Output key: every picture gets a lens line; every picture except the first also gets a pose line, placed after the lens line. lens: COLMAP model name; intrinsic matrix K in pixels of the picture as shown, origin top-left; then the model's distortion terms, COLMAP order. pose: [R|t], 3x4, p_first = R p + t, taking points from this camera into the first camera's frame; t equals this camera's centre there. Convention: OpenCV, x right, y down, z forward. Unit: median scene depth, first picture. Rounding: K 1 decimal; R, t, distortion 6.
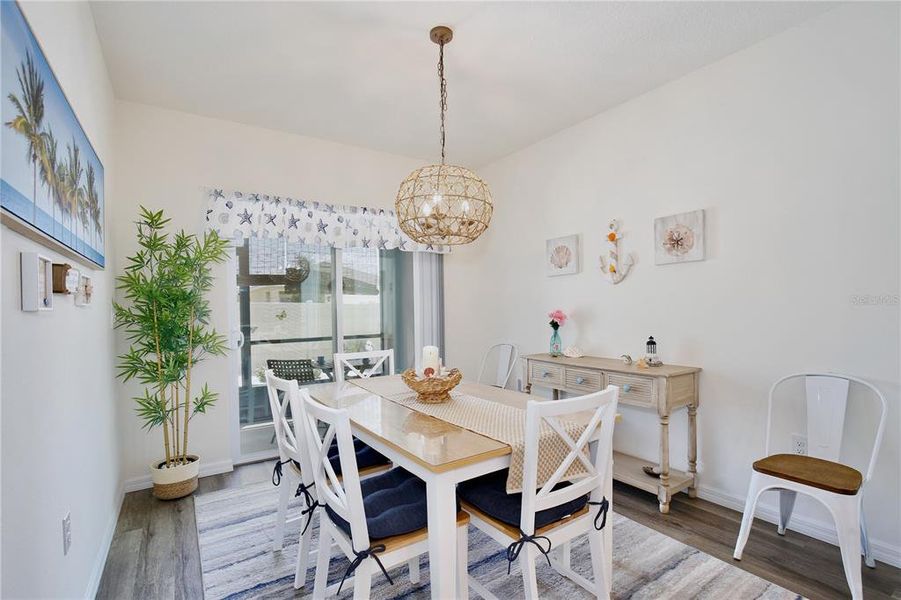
lens RADIAL K [[417.9, 0, 452.4], [0, 417.9, 307.9], [0, 0, 1]] dist [-0.035664, 0.008184]
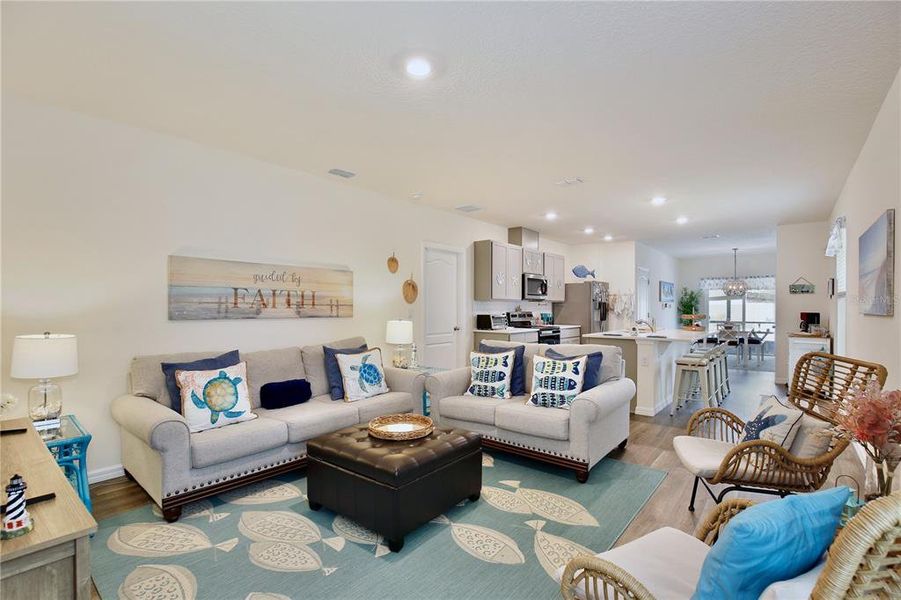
lens RADIAL K [[417.9, 0, 452.4], [0, 417.9, 307.9], [0, 0, 1]] dist [-0.035664, 0.008184]
pose [[0.287593, 0.020547, -0.957532, 2.618779], [-0.010692, 0.999776, 0.018242, -0.058161], [0.957693, 0.004991, 0.287748, -2.493889]]
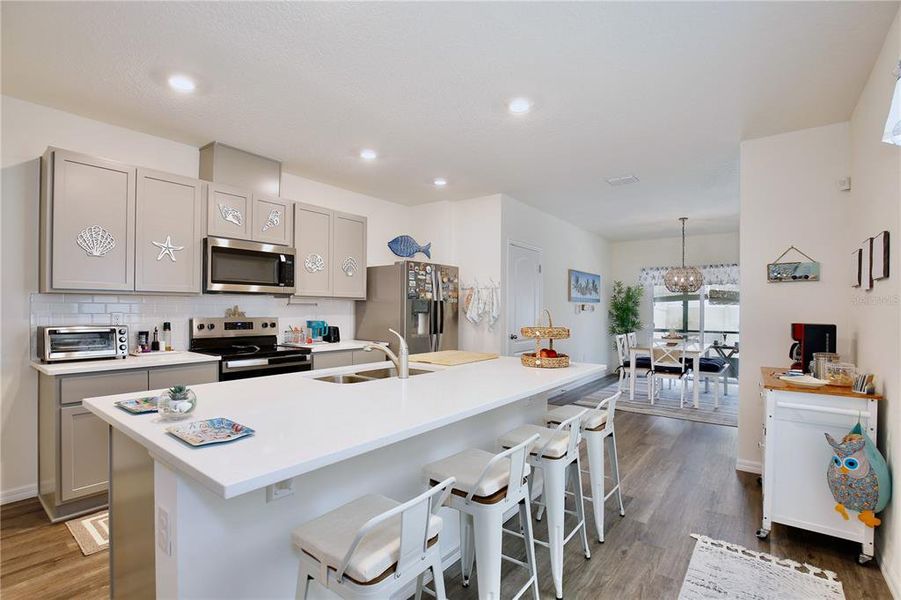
lens RADIAL K [[418.6, 0, 449.0], [0, 418.6, 309.4], [0, 0, 1]] dist [-0.026311, 0.001101]
pose [[0.316672, 0.020601, -0.948311, 1.687018], [-0.016063, 0.999737, 0.016355, -0.048976], [0.948399, 0.010054, 0.316919, -1.099756]]
